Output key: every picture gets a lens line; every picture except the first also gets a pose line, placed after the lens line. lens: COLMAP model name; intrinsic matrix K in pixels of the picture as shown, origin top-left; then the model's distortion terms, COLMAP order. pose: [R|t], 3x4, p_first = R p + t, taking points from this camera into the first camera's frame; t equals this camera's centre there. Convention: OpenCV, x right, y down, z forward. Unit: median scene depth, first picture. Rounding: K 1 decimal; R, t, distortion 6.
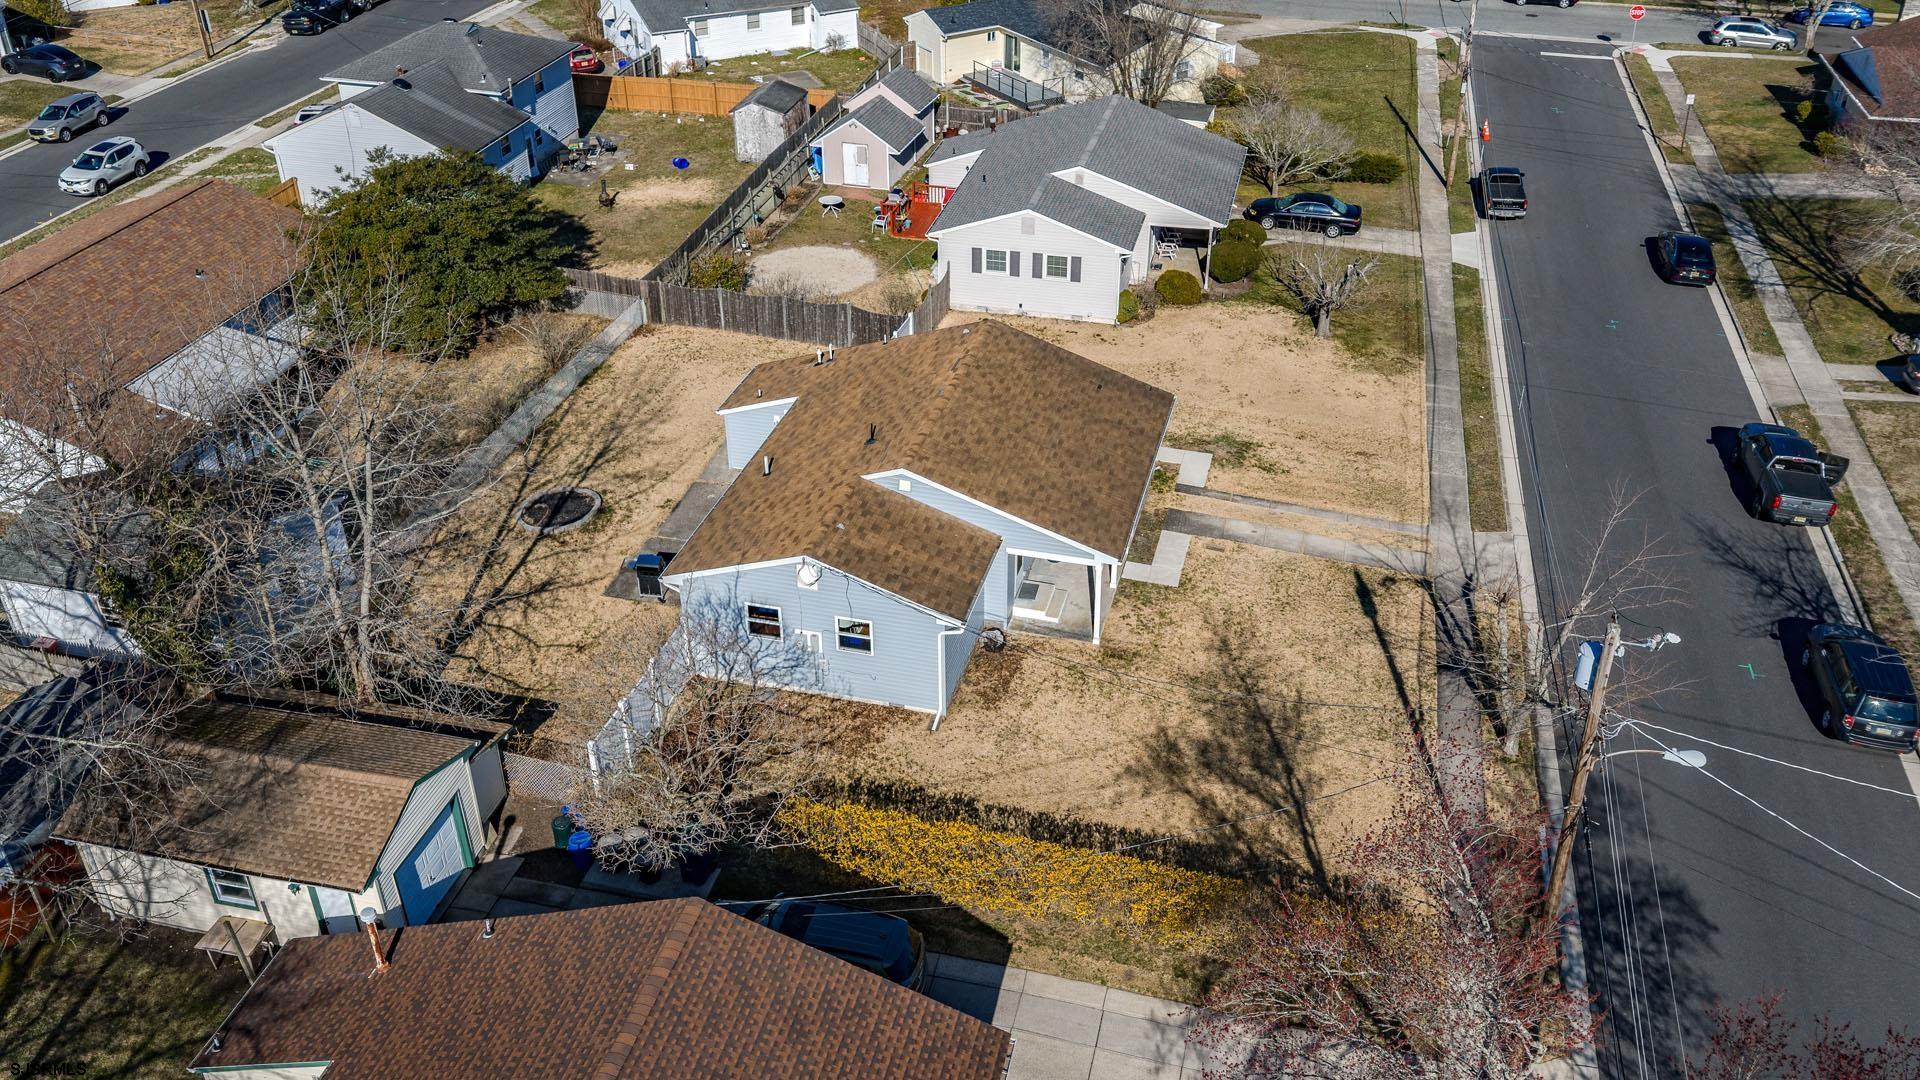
lens RADIAL K [[1587.0, 0, 959.8], [0, 1587.0, 550.5], [0, 0, 1]] dist [0.030923, -0.065937]
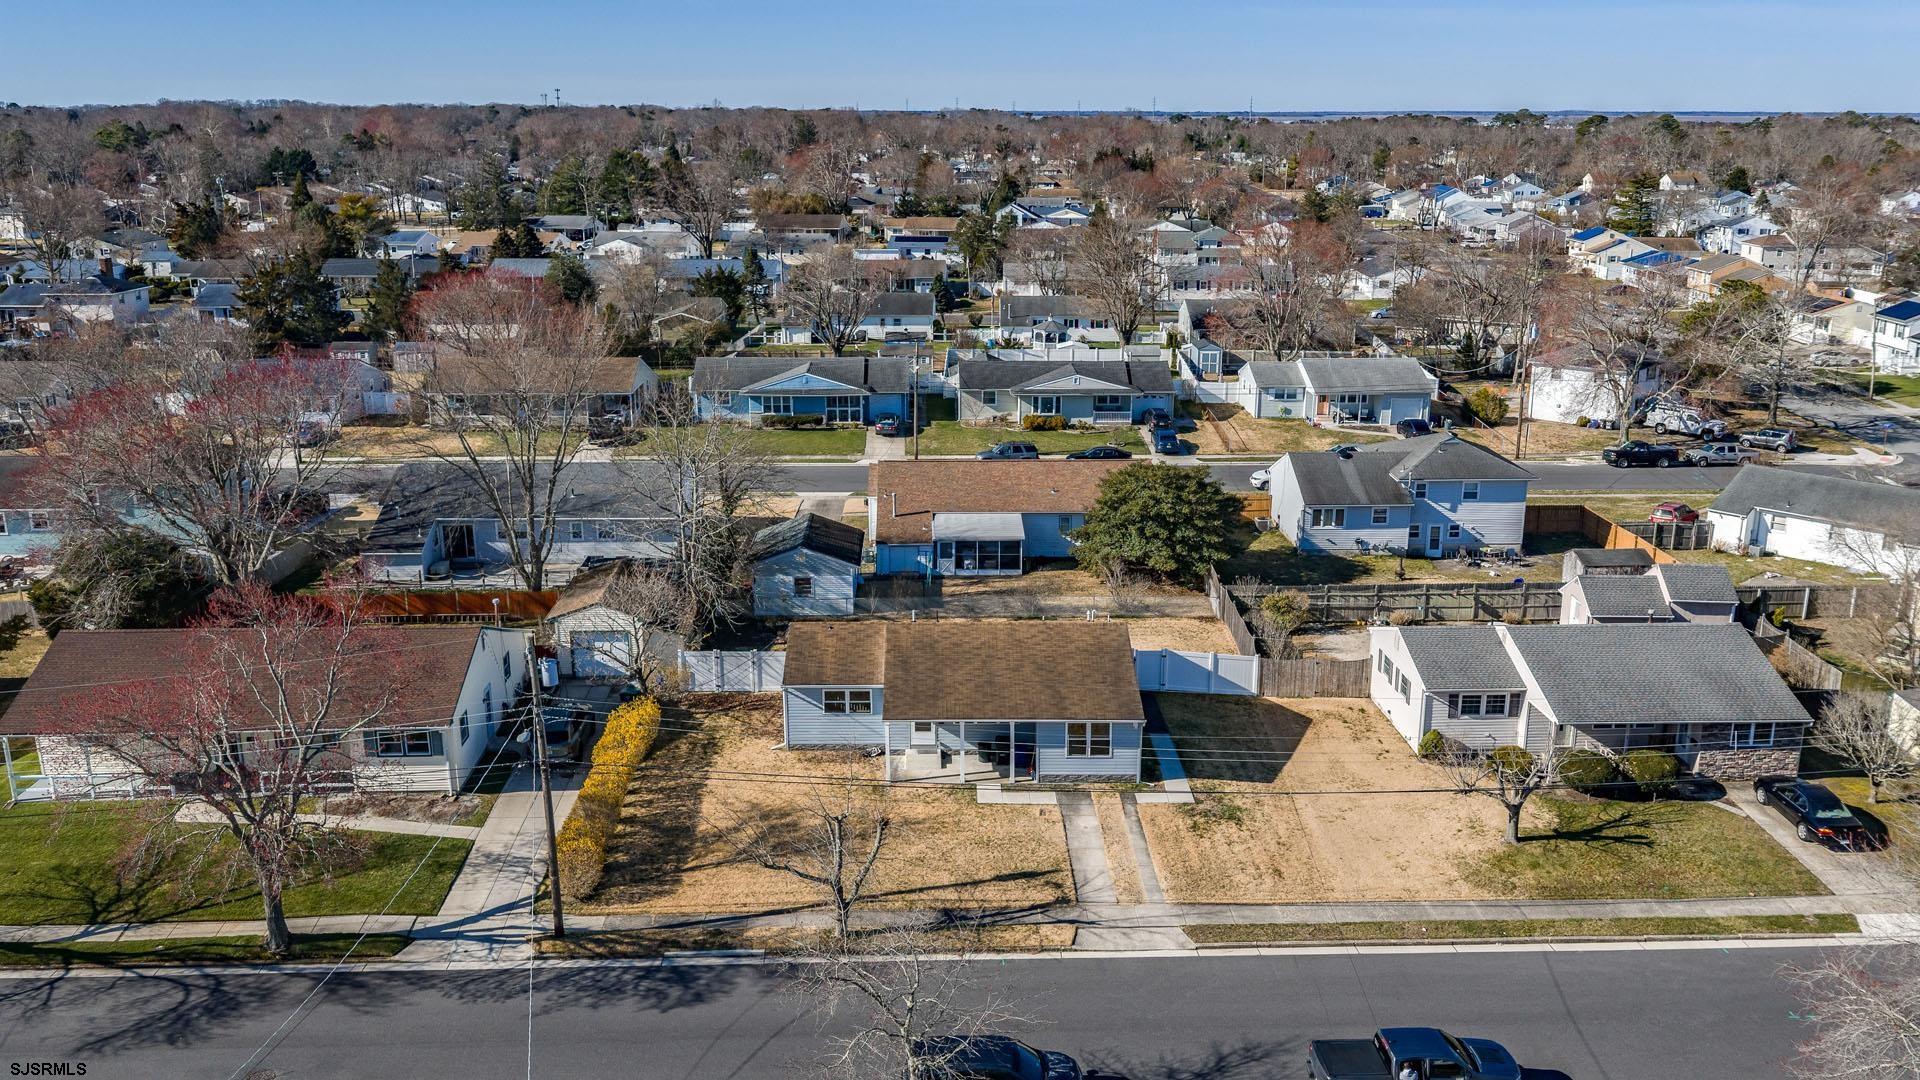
lens RADIAL K [[1587.0, 0, 959.8], [0, 1587.0, 550.5], [0, 0, 1]] dist [0.030923, -0.065937]
pose [[0.268455, 0.256733, -0.928451, 0.970450], [-0.515489, 0.852501, 0.086681, -0.194825], [0.813759, 0.455336, 0.361201, 0.314623]]
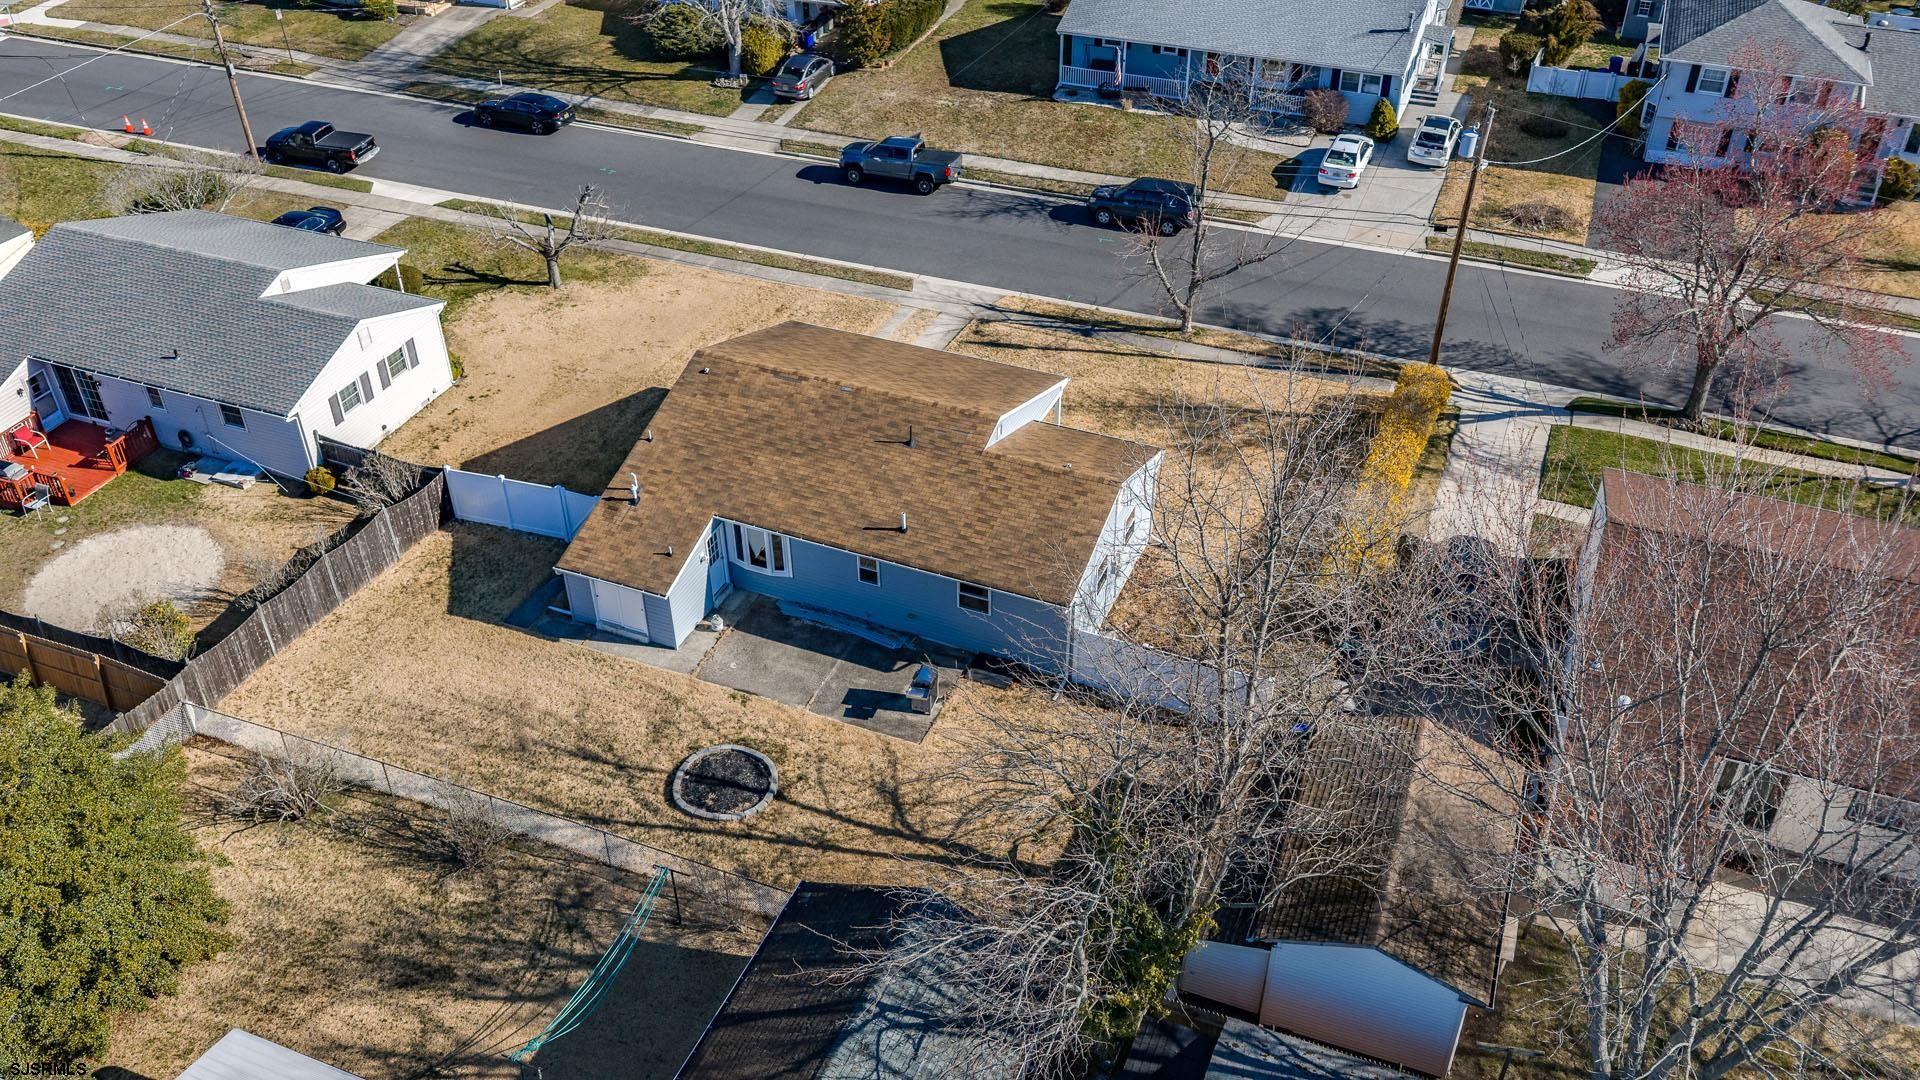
lens RADIAL K [[1587.0, 0, 959.8], [0, 1587.0, 550.5], [0, 0, 1]] dist [0.030923, -0.065937]
pose [[0.147165, -0.593176, 0.791507, -0.647511], [0.533400, 0.721485, 0.441525, -0.326004], [-0.832963, 0.357213, 0.422577, 0.409836]]
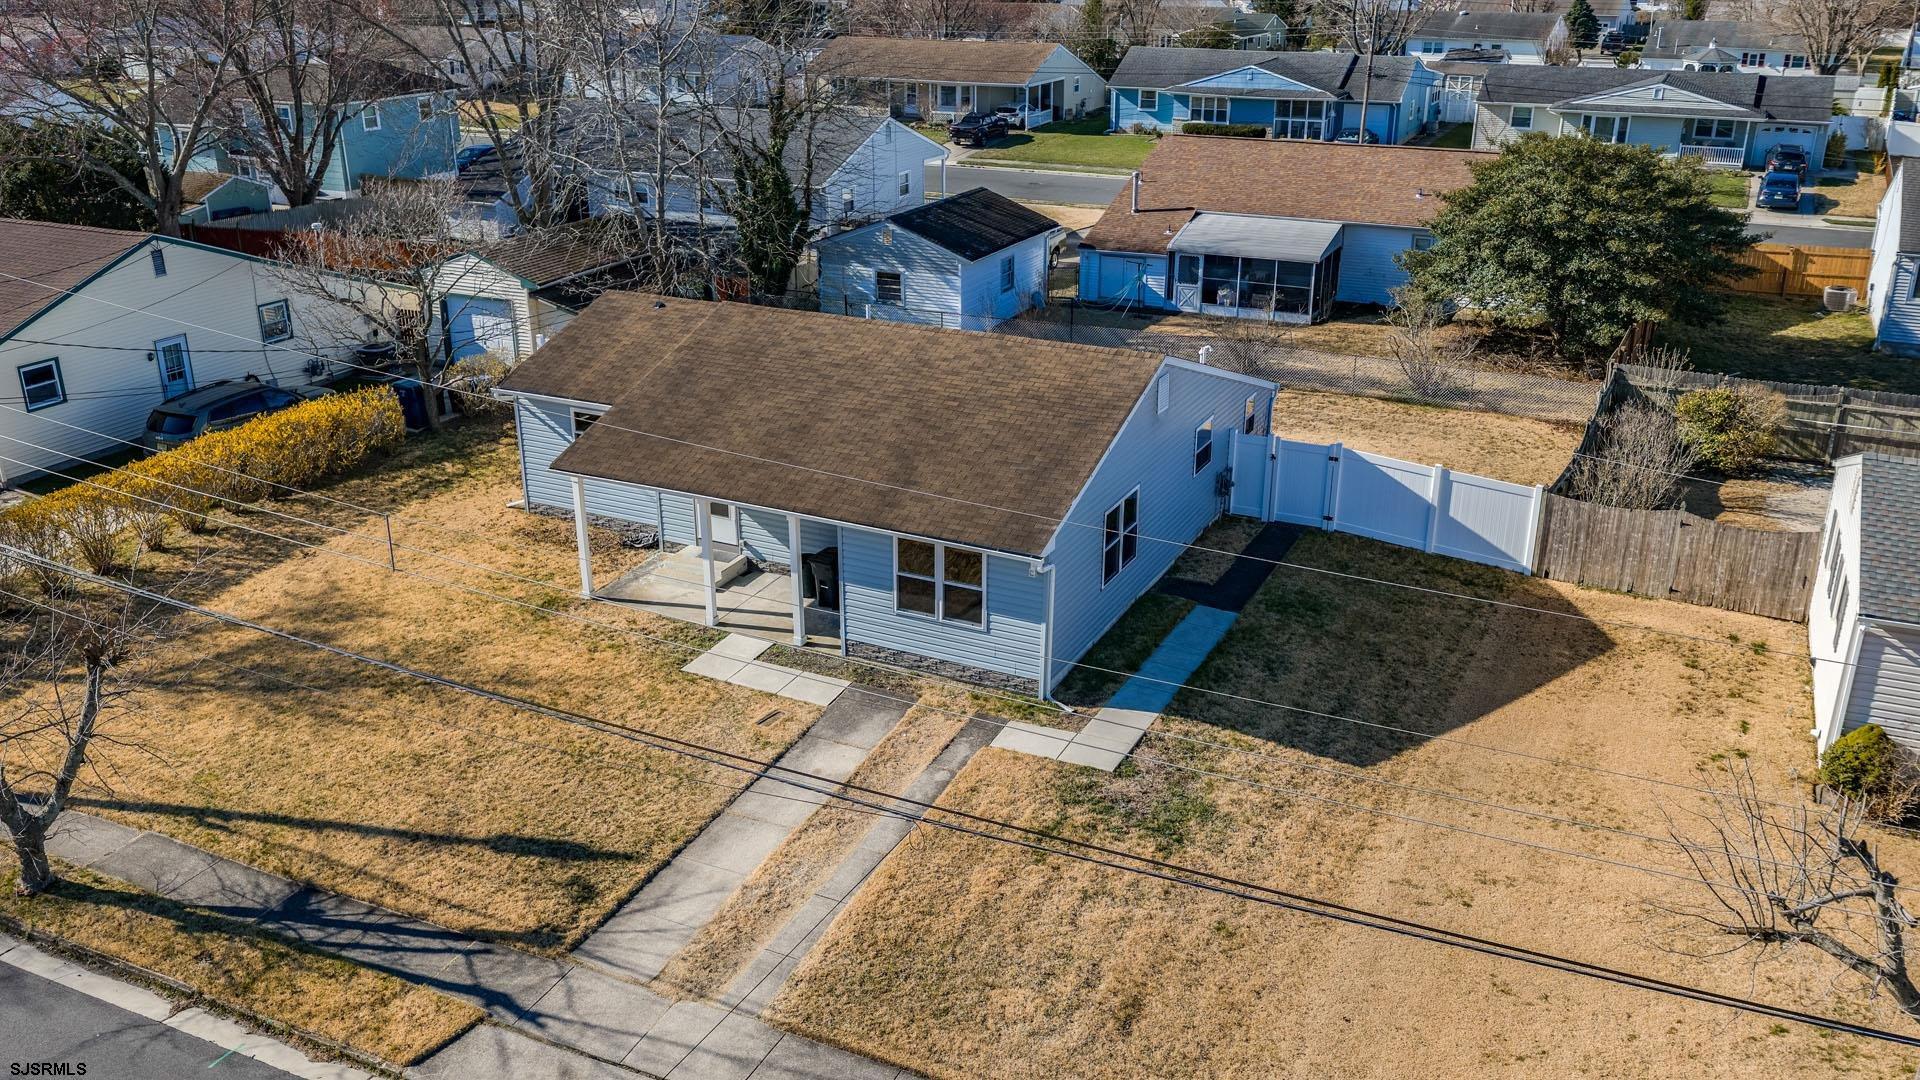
lens RADIAL K [[1587.0, 0, 959.8], [0, 1587.0, 550.5], [0, 0, 1]] dist [0.030923, -0.065937]
pose [[-0.203841, 0.359650, -0.910550, 0.494935], [-0.521302, 0.747382, 0.411903, -0.241367], [0.828669, 0.558635, 0.035140, 0.780436]]
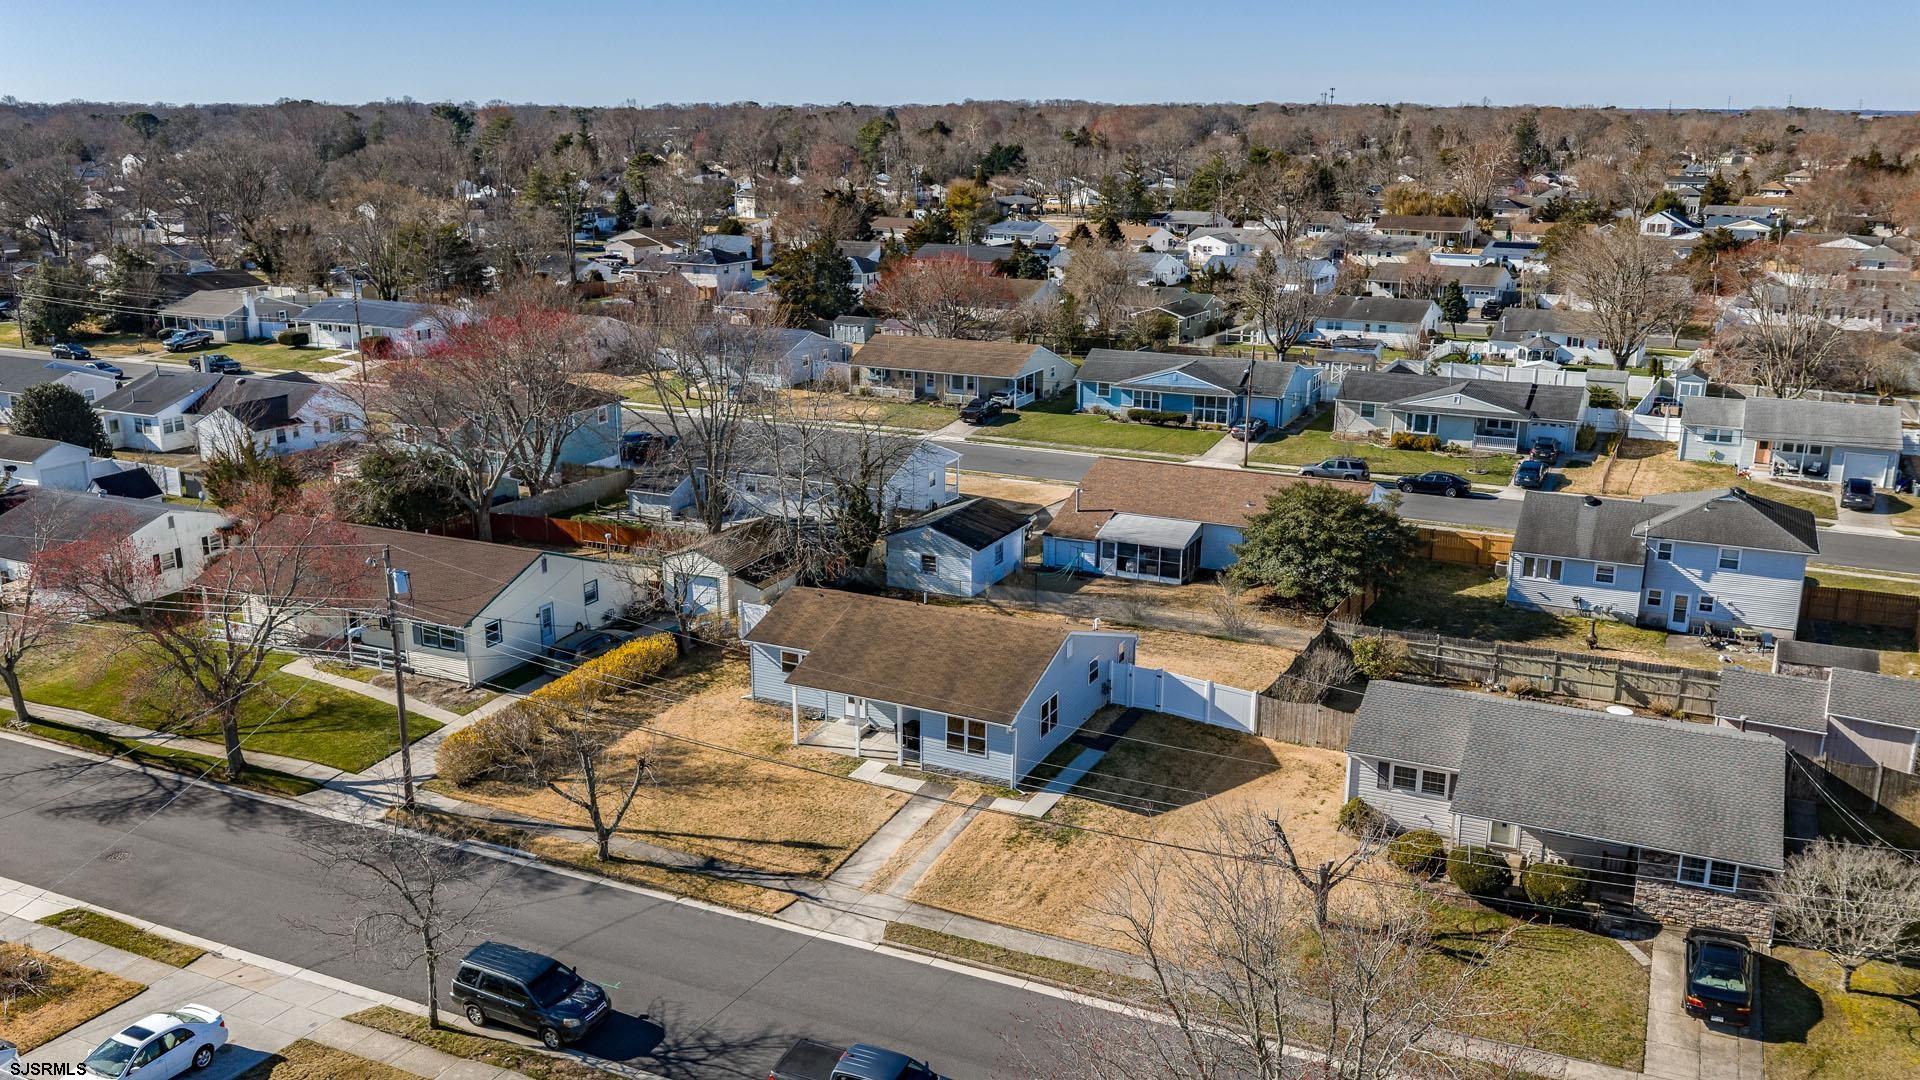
lens RADIAL K [[1587.0, 0, 959.8], [0, 1587.0, 550.5], [0, 0, 1]] dist [0.030923, -0.065937]
pose [[-0.203338, 0.261637, -0.943504, 1.005997], [-0.524348, 0.784703, 0.330605, -0.467864], [0.826869, 0.561949, -0.022371, 0.749734]]
